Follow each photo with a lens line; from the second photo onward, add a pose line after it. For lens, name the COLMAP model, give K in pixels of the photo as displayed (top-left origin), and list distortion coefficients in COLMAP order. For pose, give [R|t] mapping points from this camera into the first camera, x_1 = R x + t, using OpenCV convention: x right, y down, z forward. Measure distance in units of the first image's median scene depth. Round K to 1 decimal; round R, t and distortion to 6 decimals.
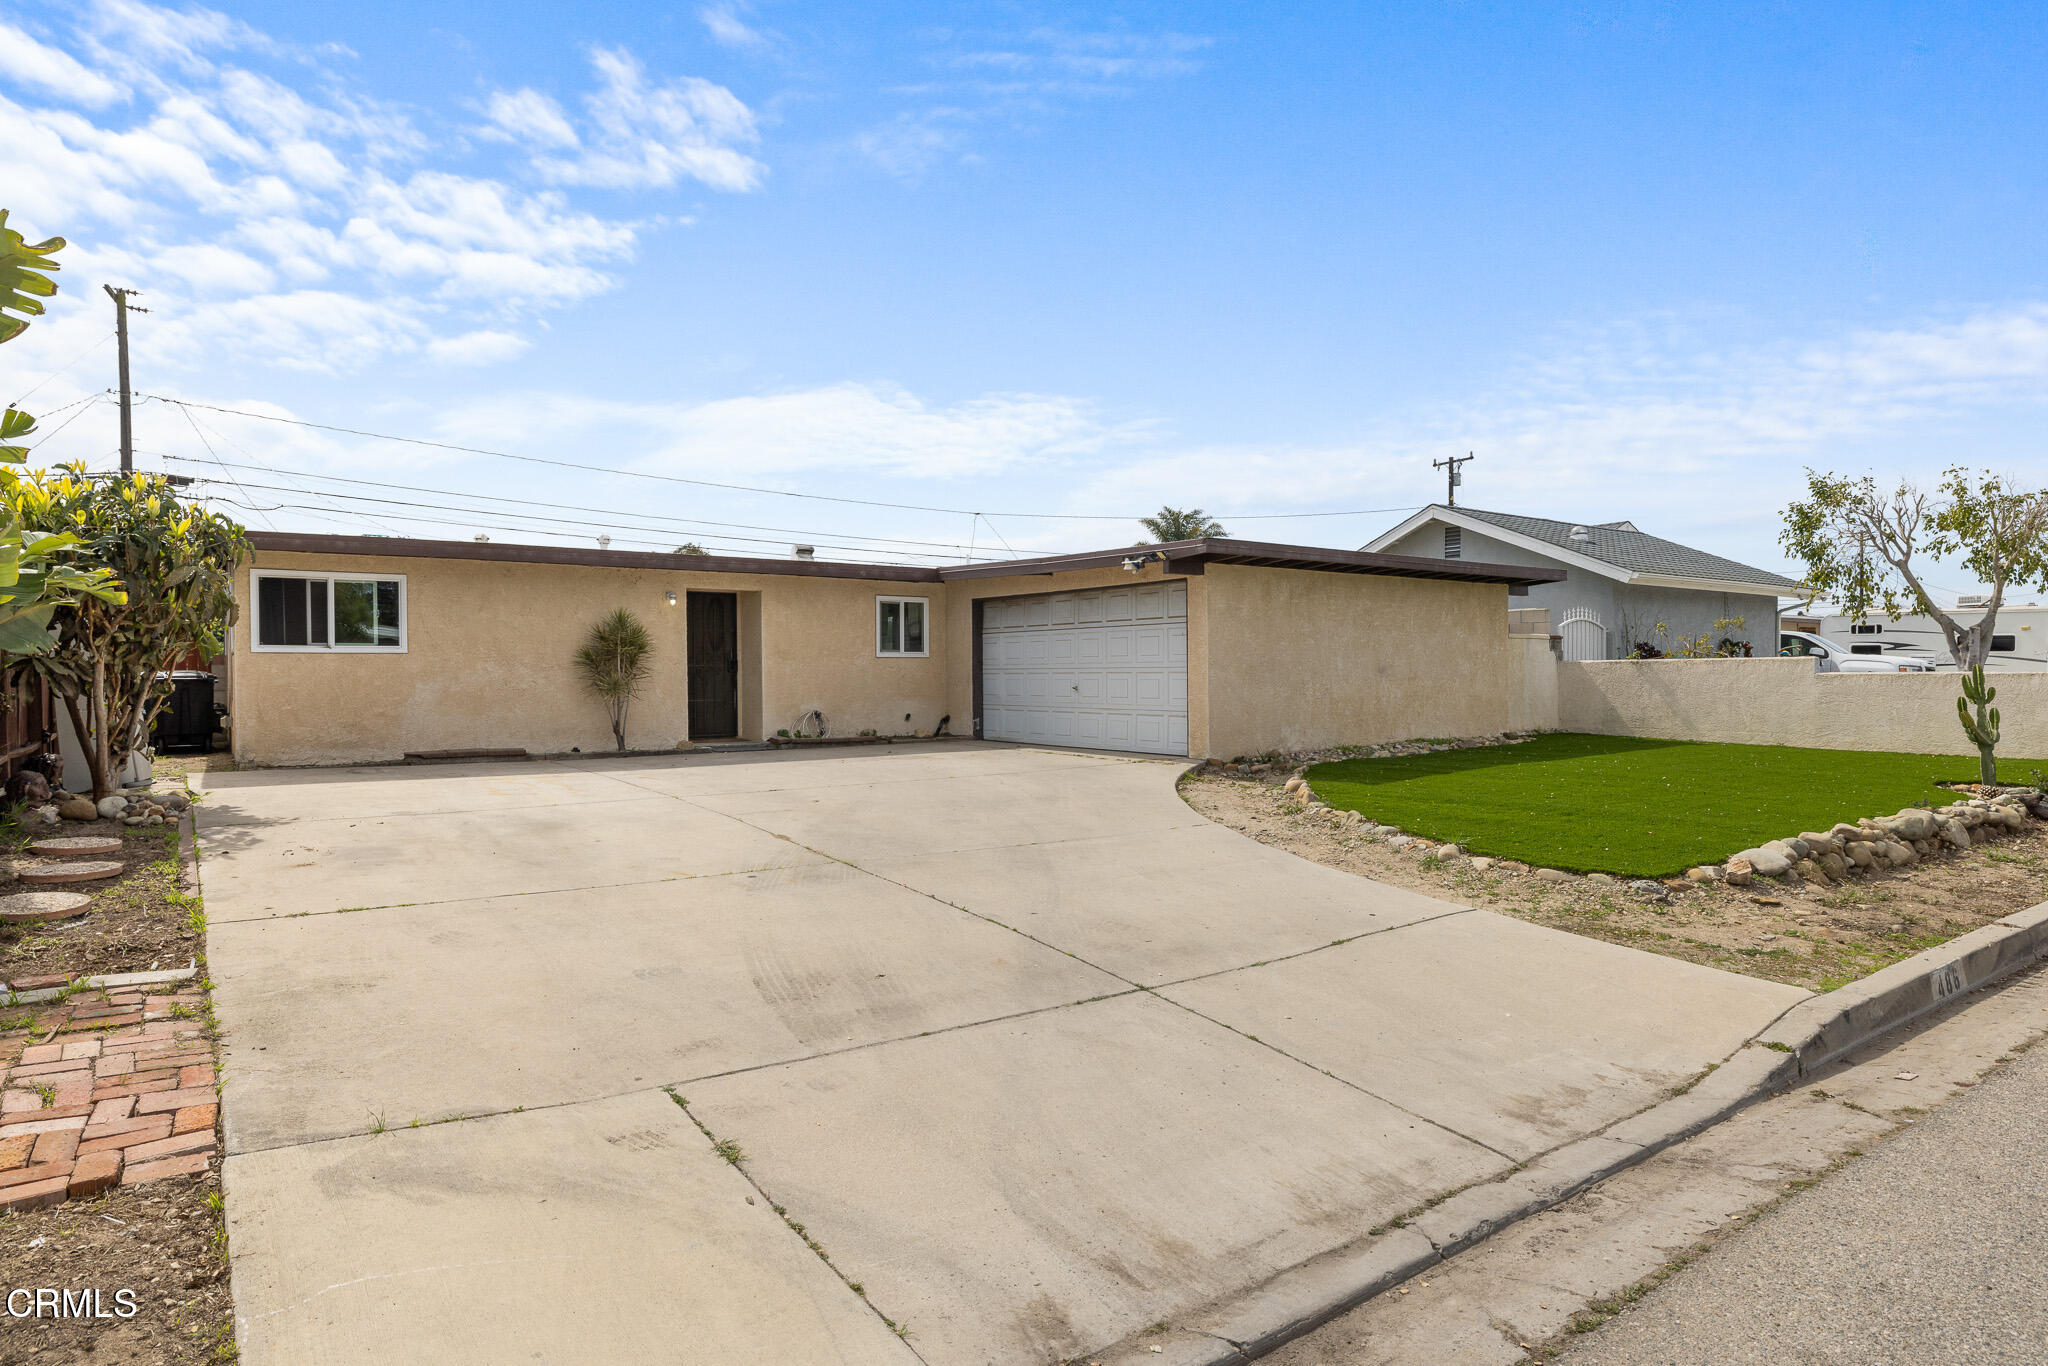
lens RADIAL K [[1124.7, 0, 1029.7], [0, 1124.7, 686.2], [0, 0, 1]] dist [0.000055, -0.001306]
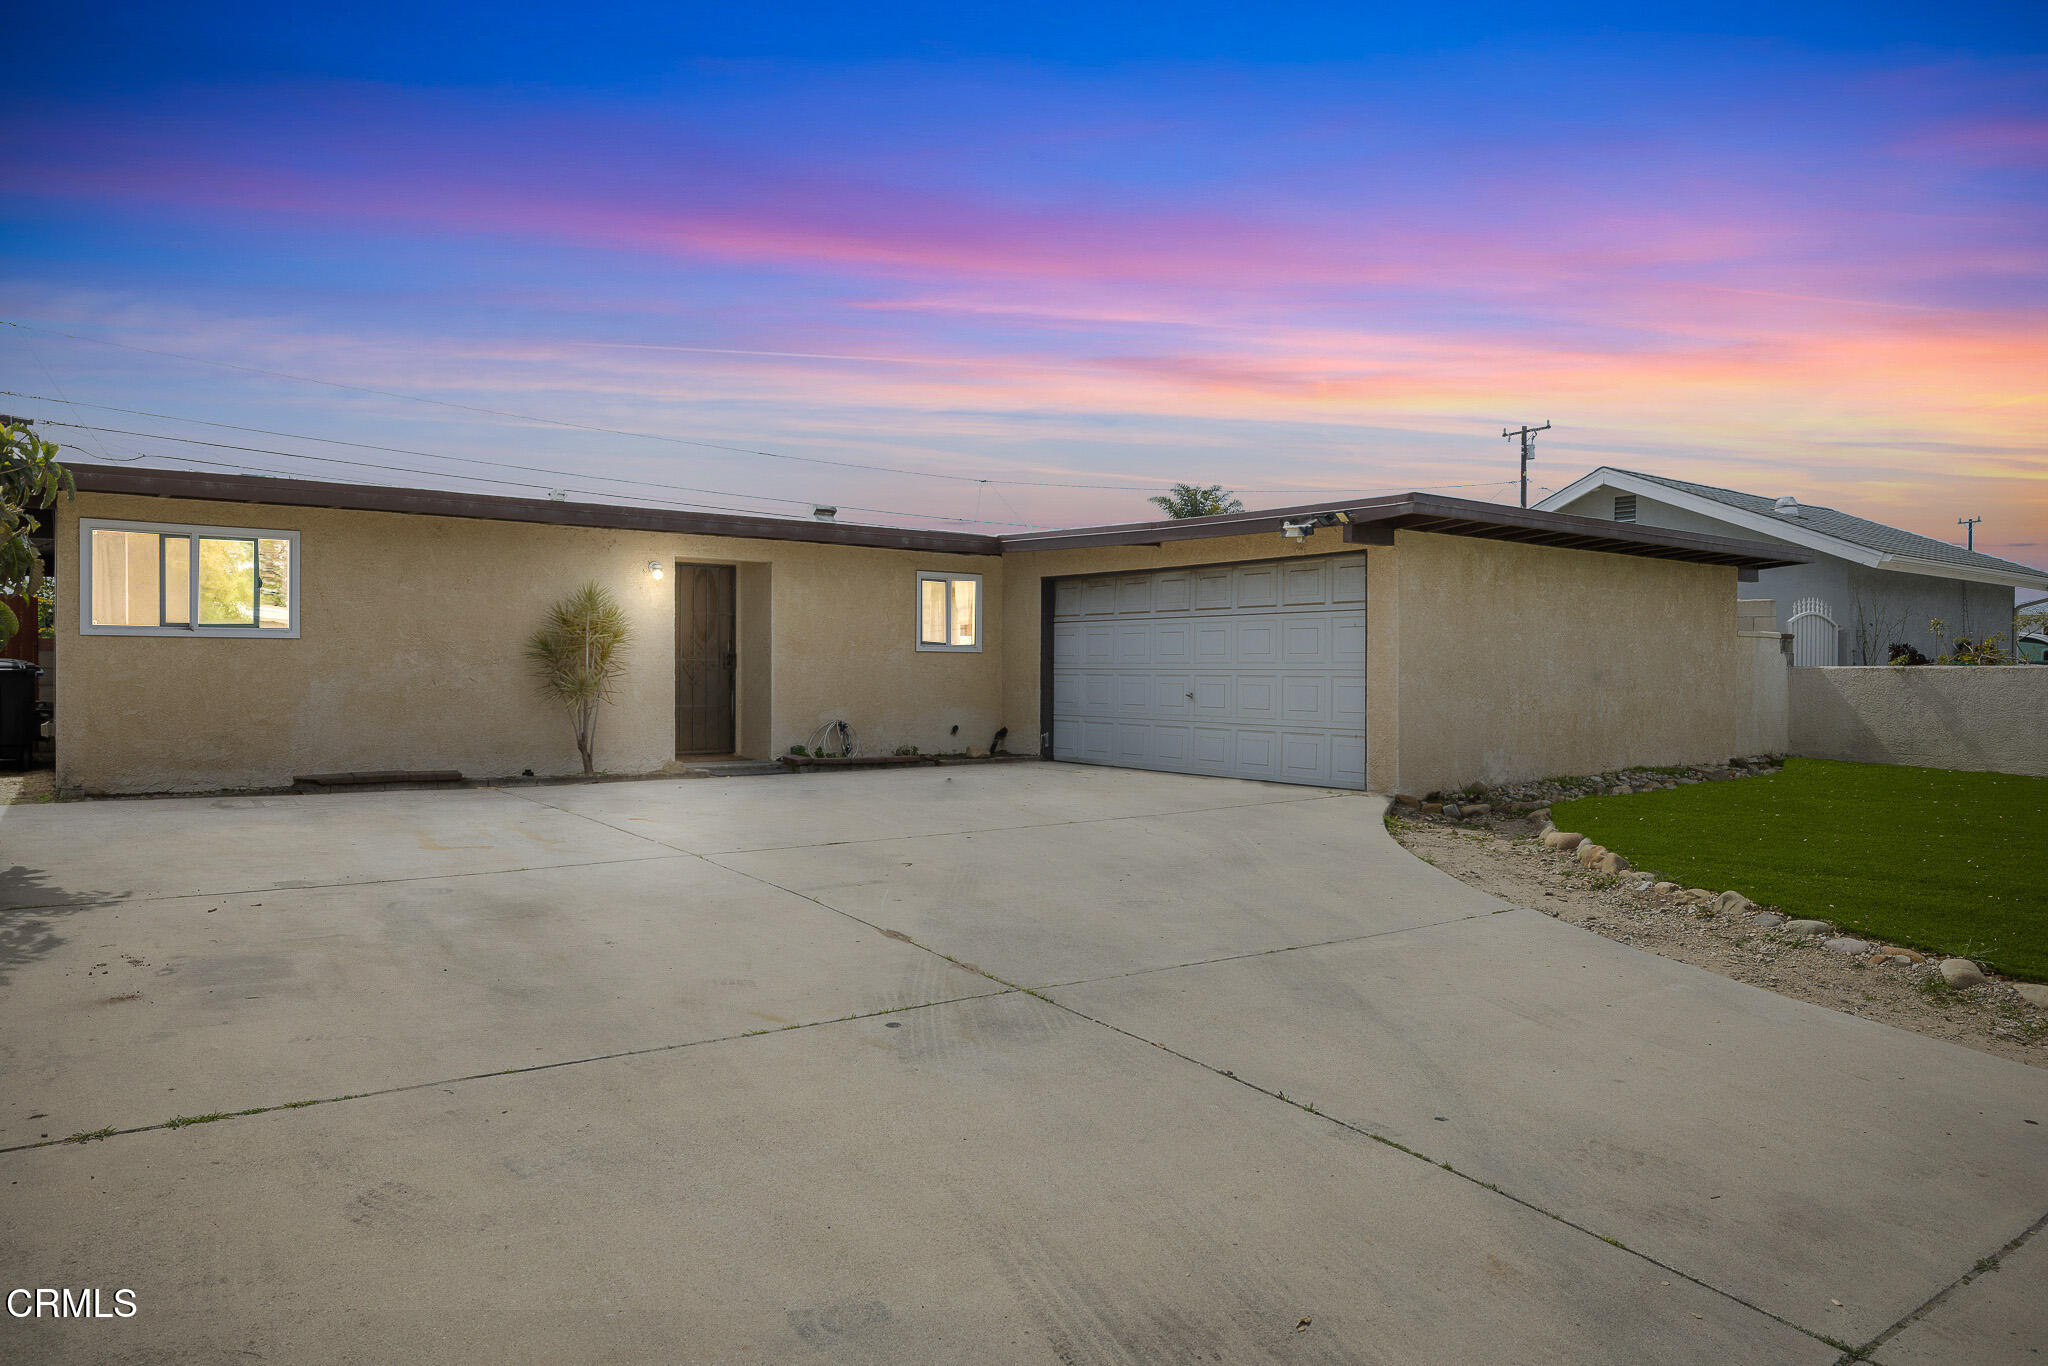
lens RADIAL K [[1275.0, 0, 1029.4], [0, 1275.0, 678.6], [0, 0, 1]] dist [-0.001350, -0.003008]
pose [[0.999779, 0.011253, 0.017757, -0.080728], [-0.011161, 0.999924, -0.005292, -0.003799], [-0.017815, 0.005093, 0.999828, 0.141463]]
